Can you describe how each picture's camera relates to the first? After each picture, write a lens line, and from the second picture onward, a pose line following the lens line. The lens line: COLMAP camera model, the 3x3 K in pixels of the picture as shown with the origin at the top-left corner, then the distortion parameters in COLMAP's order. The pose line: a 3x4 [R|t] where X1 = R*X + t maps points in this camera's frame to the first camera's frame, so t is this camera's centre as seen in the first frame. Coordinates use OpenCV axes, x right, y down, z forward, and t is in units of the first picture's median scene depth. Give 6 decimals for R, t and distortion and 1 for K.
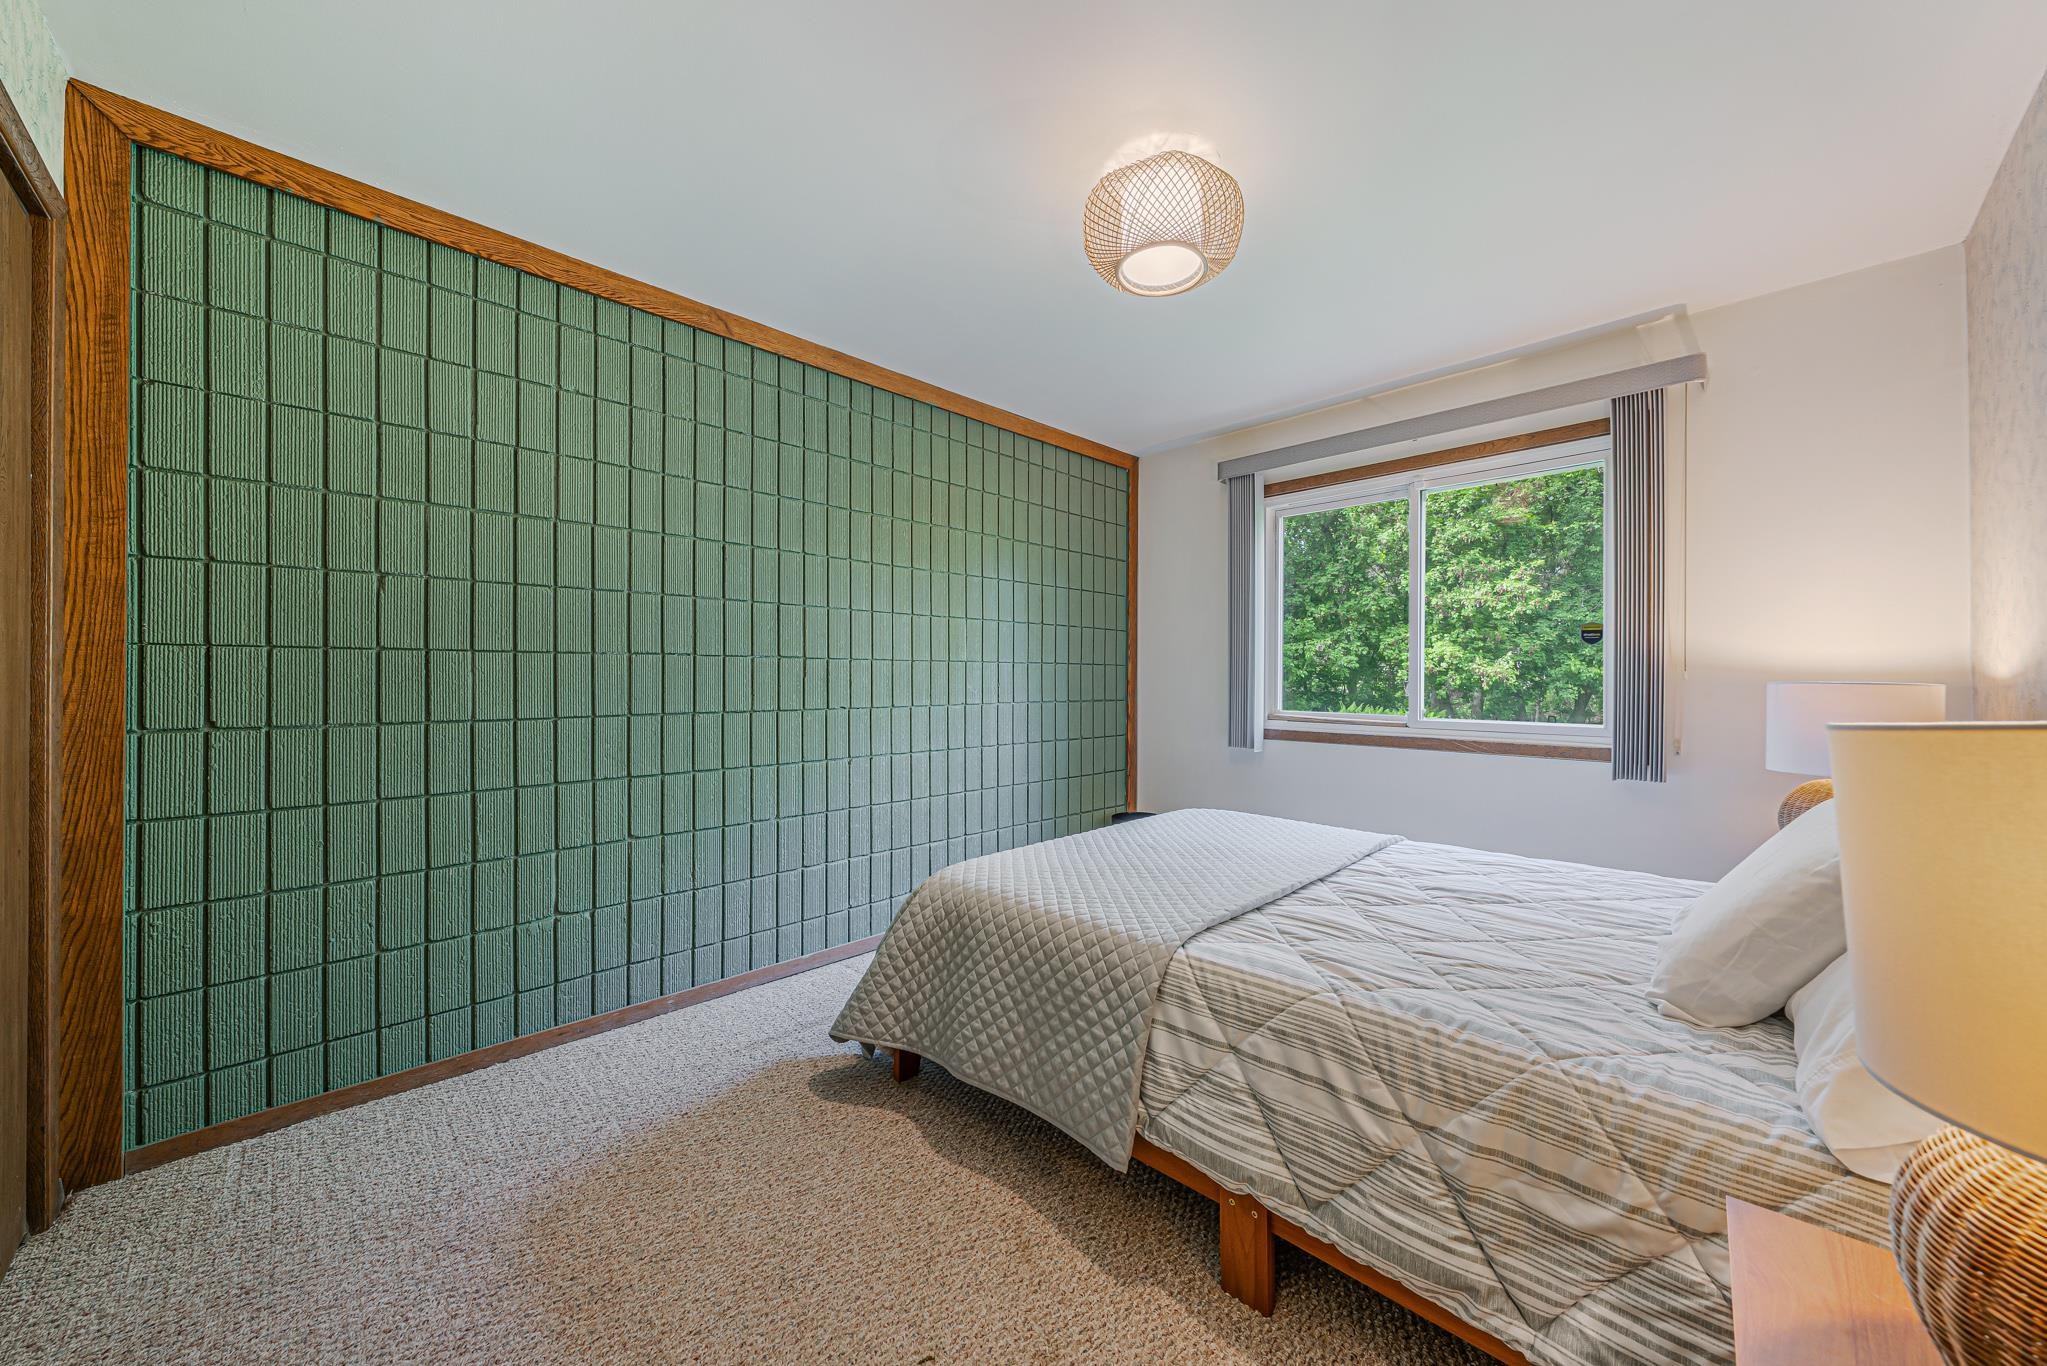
lens RADIAL K [[715.2, 0, 1026.6], [0, 715.2, 672.0], [0, 0, 1]] dist [-0.005015, -0.000073]
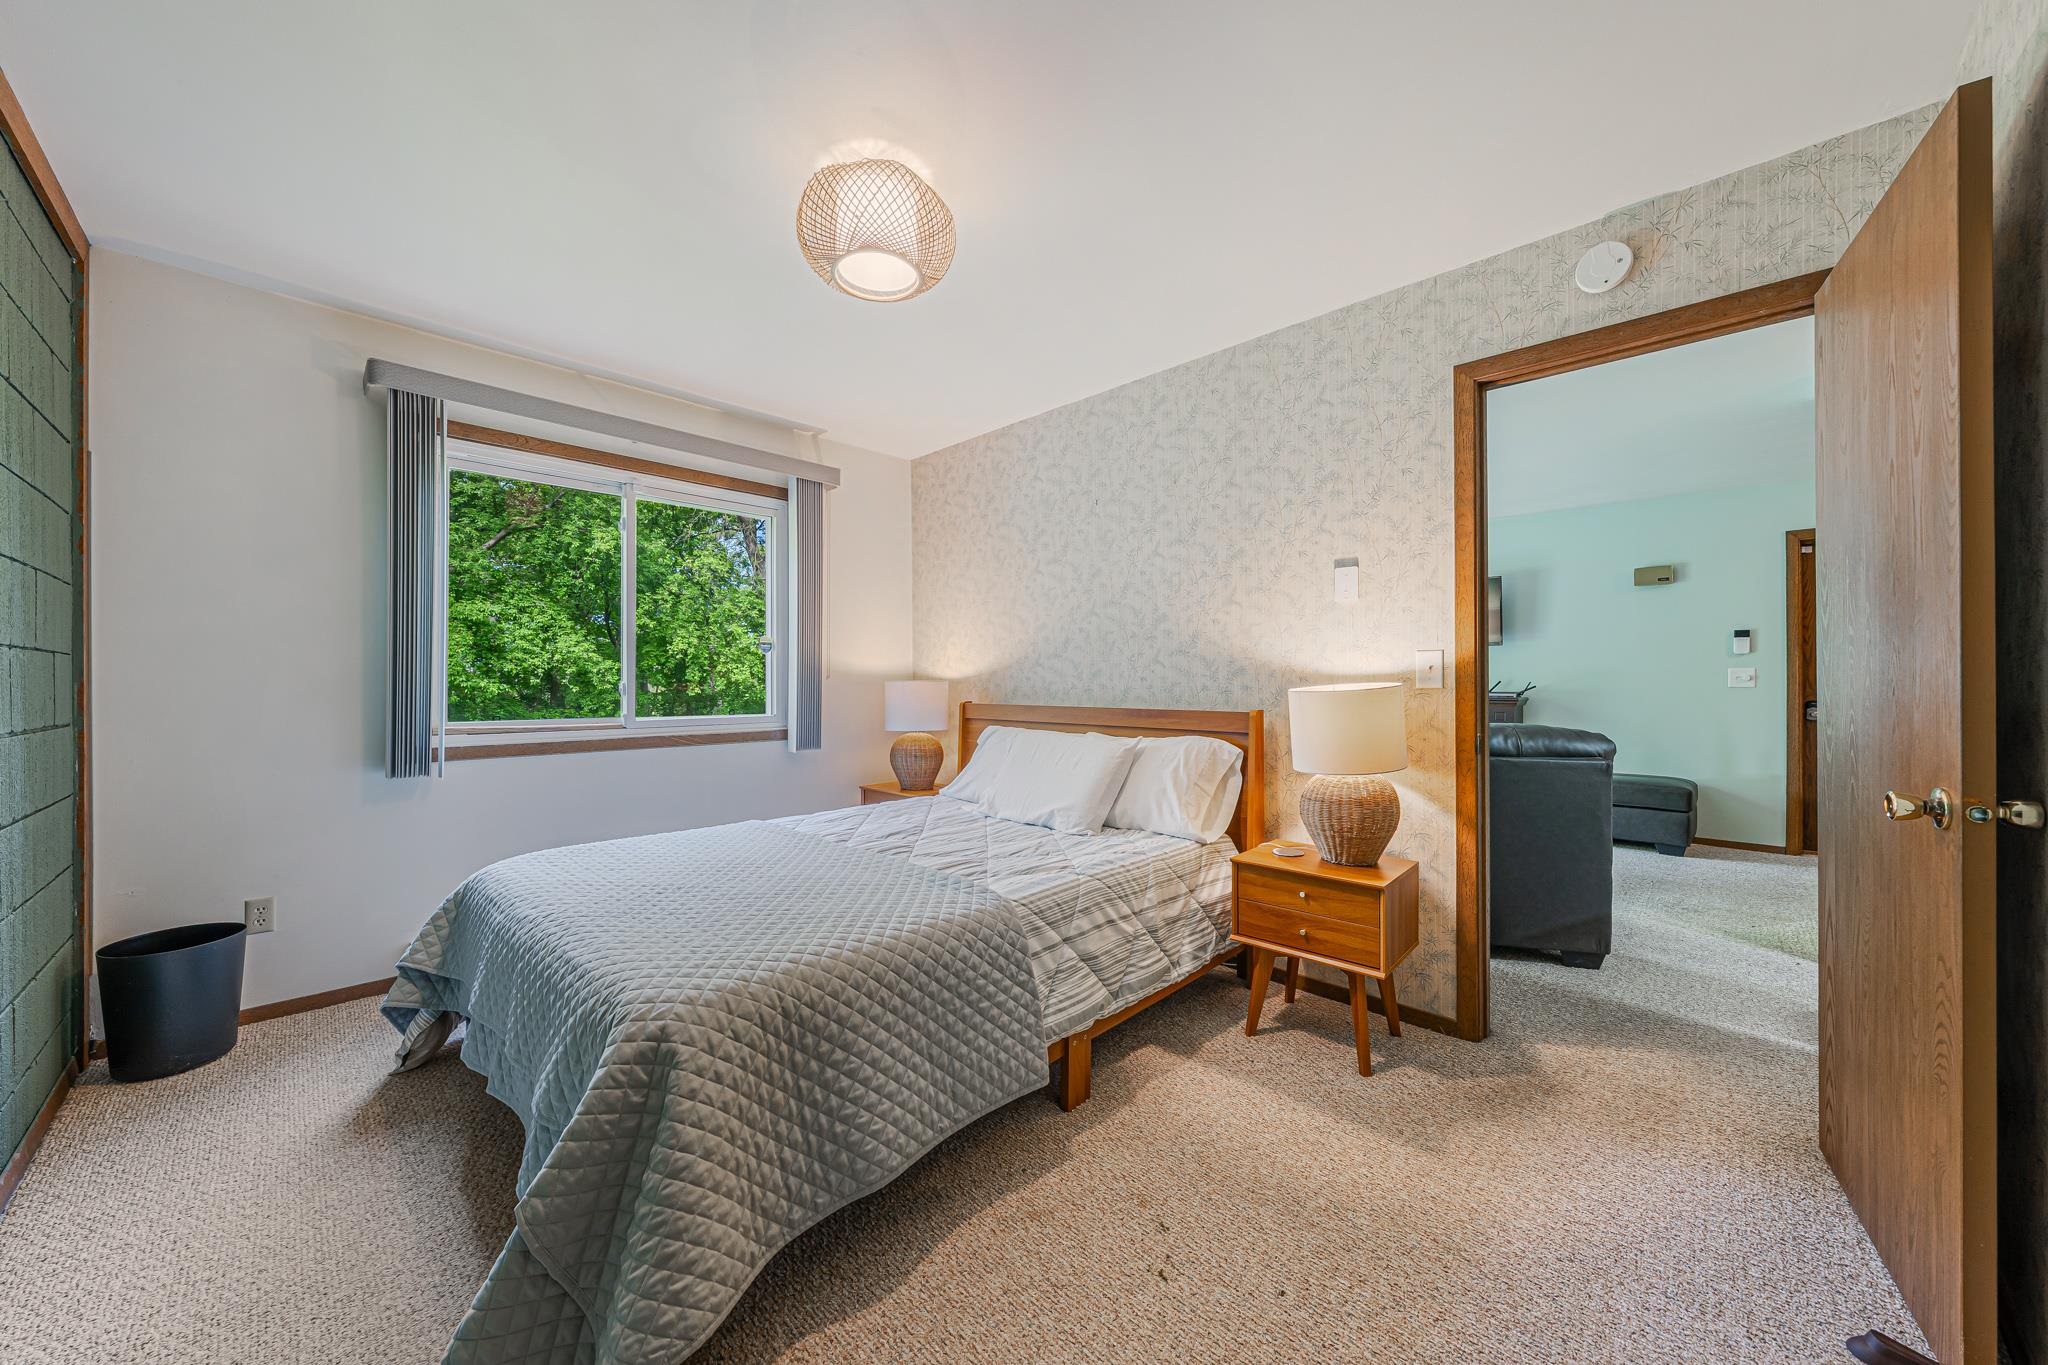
lens RADIAL K [[715.6, 0, 1025.8], [0, 715.6, 686.5], [0, 0, 1]] dist [-0.005015, -0.000073]
pose [[-0.001936, -0.007759, 0.999968, -1.138776], [-0.005773, 0.999953, 0.007747, 0.017357], [-0.999981, -0.005758, -0.001981, 1.104276]]
